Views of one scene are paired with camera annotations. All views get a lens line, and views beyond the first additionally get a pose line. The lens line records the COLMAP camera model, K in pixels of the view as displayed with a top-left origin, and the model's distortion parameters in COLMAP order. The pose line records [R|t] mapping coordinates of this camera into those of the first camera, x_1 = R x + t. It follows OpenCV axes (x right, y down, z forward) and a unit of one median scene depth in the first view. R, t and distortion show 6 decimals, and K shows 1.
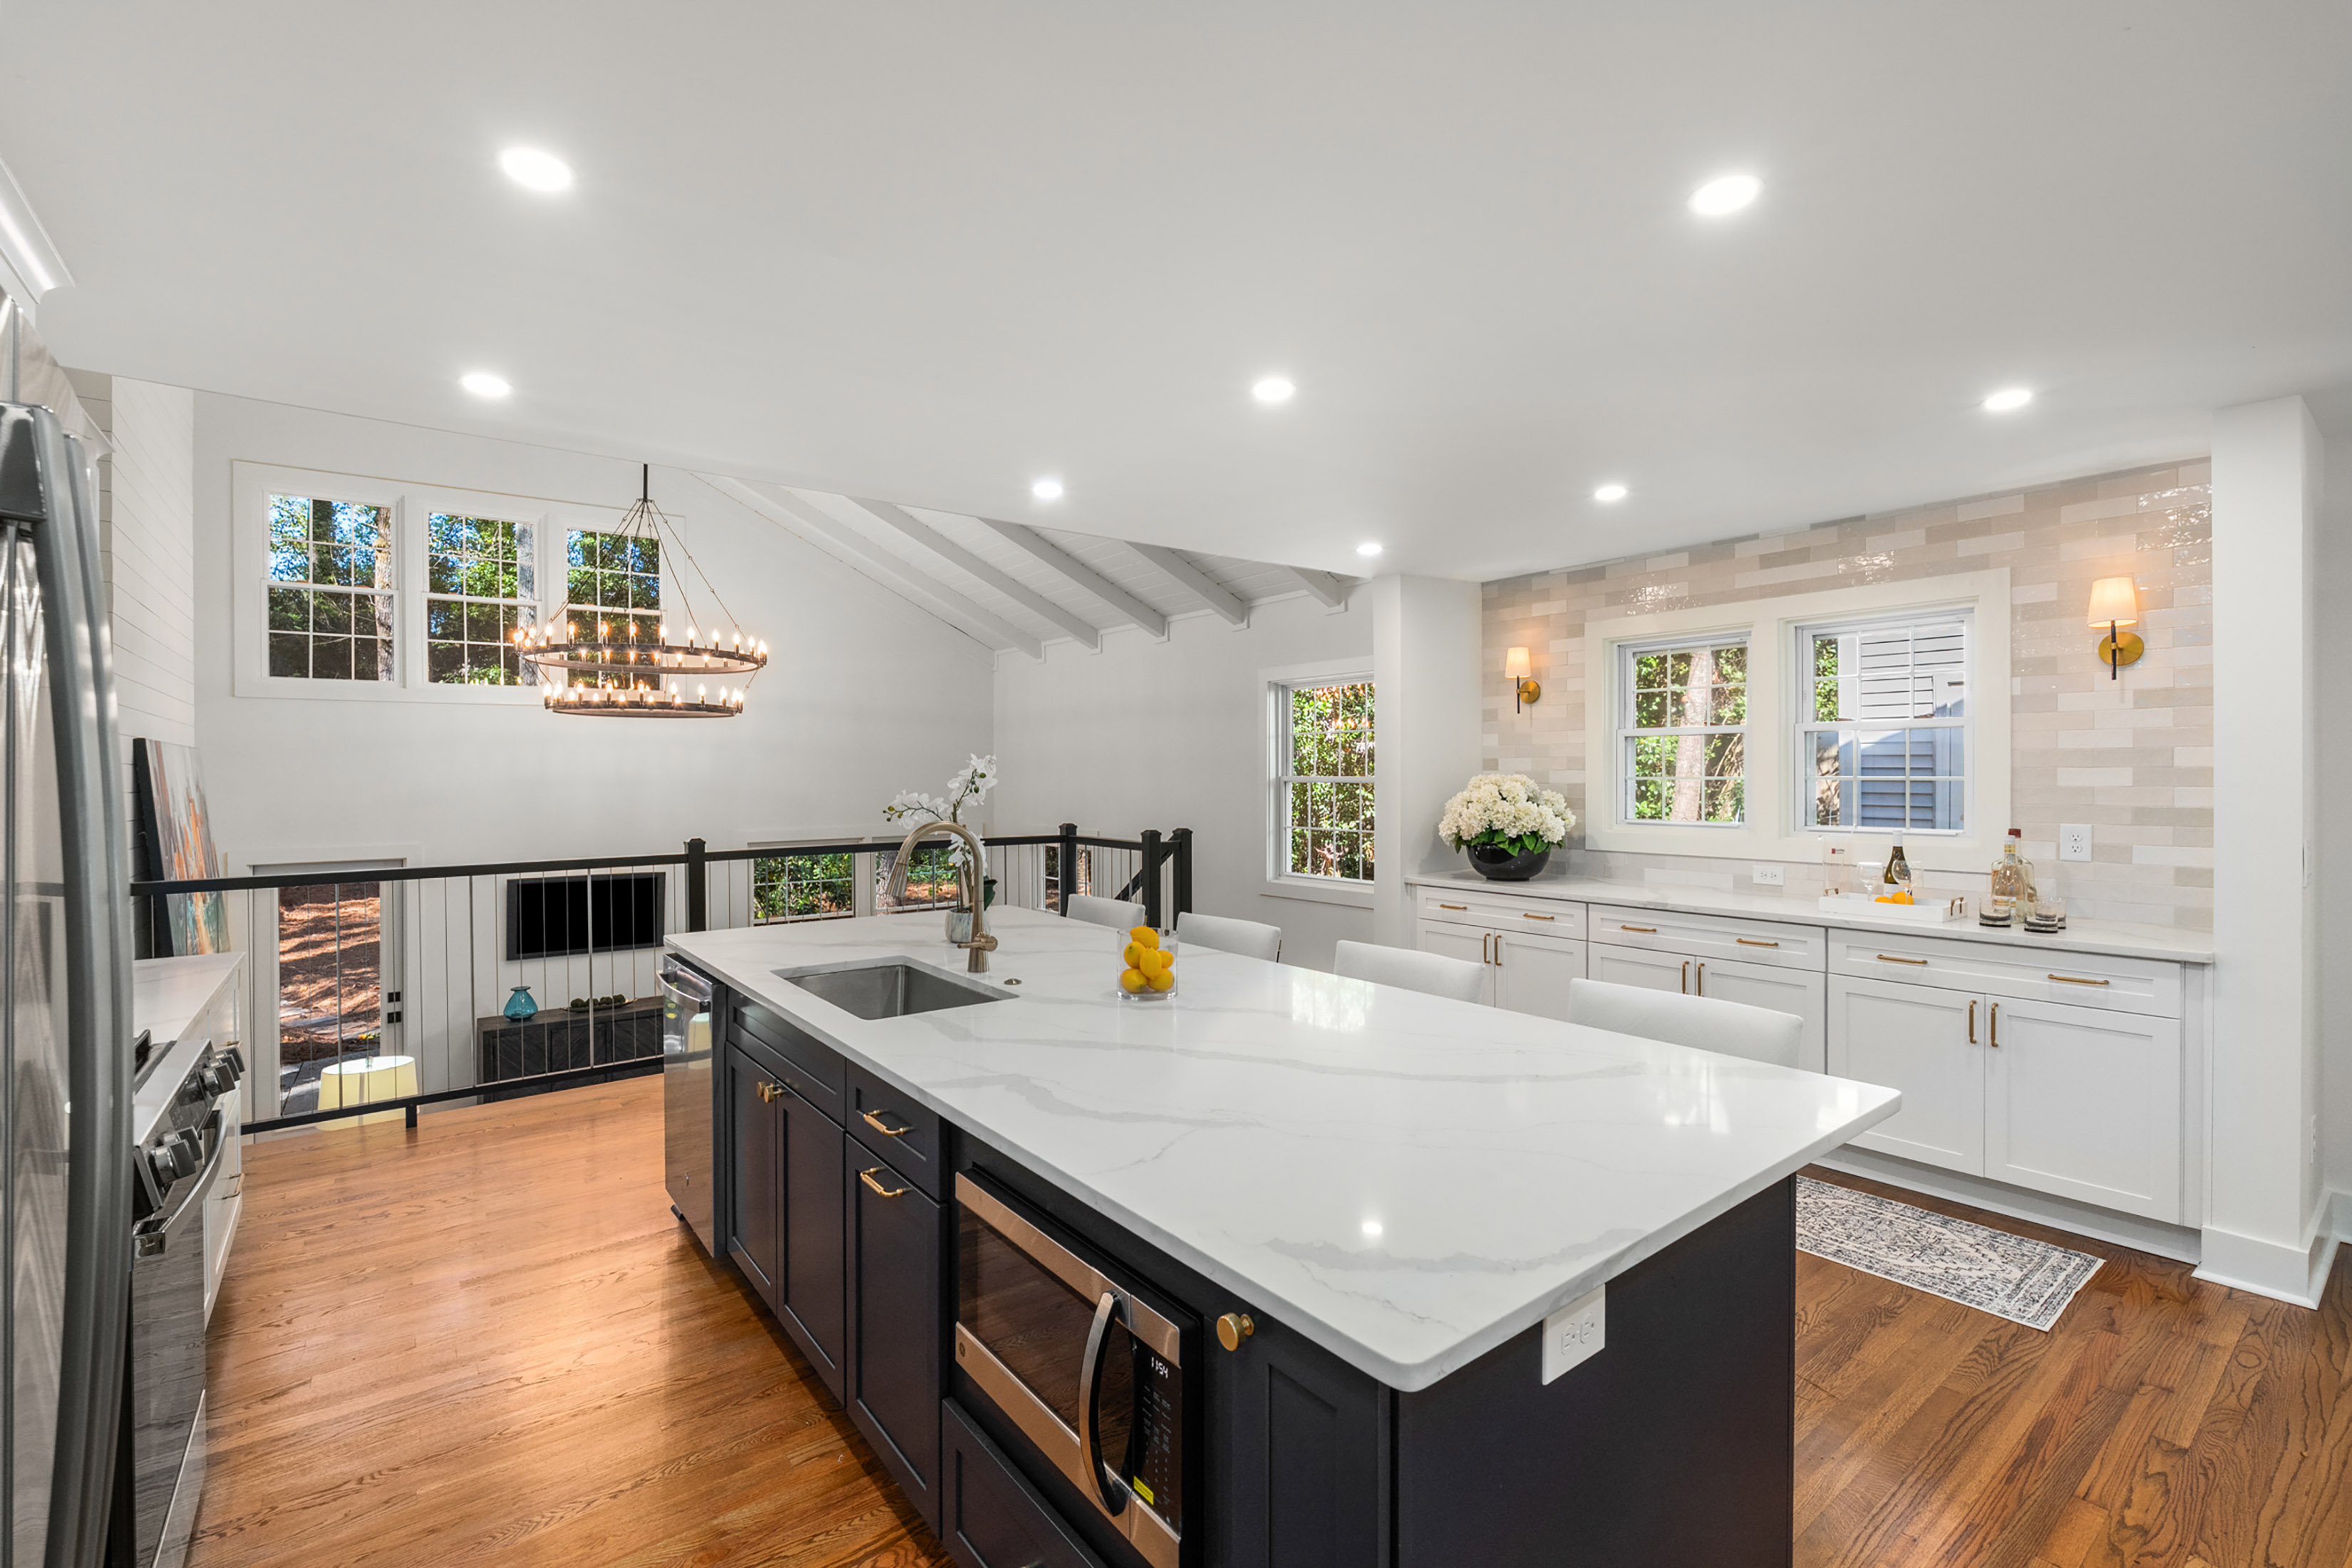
lens RADIAL K [[1031.2, 0, 1183.1], [0, 1031.2, 784.8], [0, 0, 1]] dist [-0.012842, -0.000219]
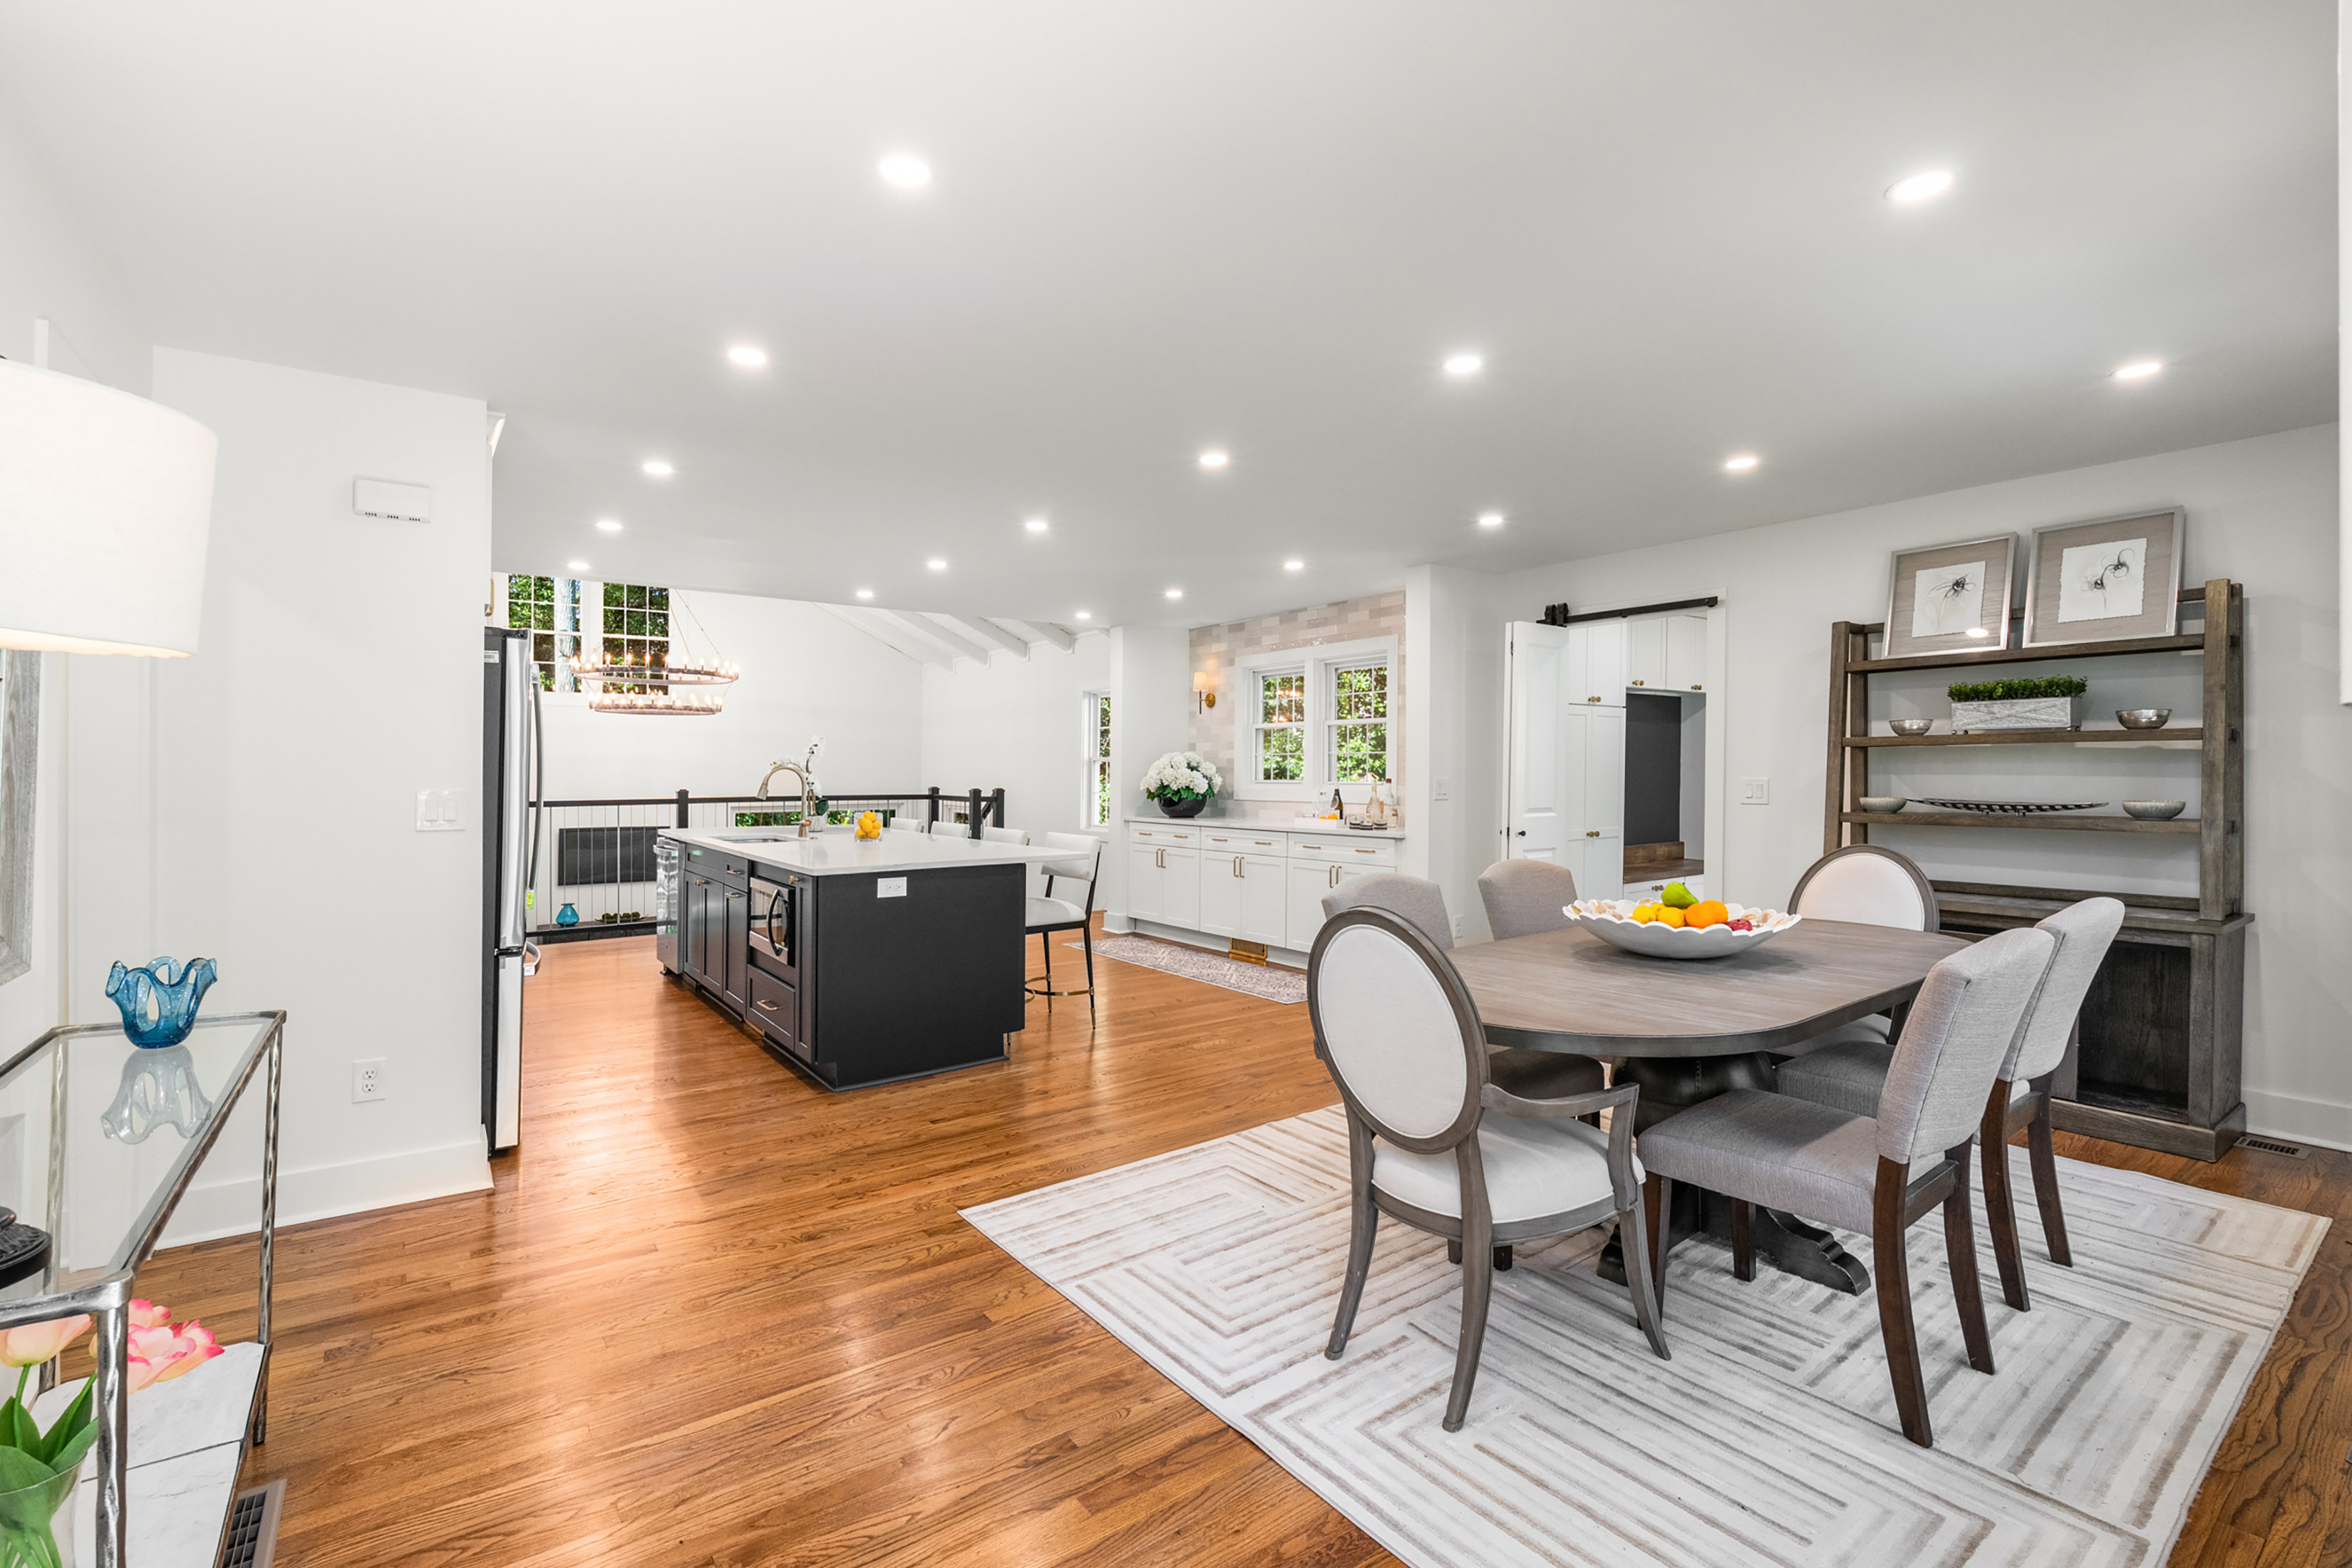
lens RADIAL K [[1031.2, 0, 1168.6], [0, 1031.2, 765.0], [0, 0, 1]] dist [-0.012842, -0.000219]
pose [[0.999618, 0.002188, -0.027567, 0.265530], [-0.002633, 0.999867, -0.016110, 0.028057], [0.027528, 0.016176, 0.999490, -0.476237]]
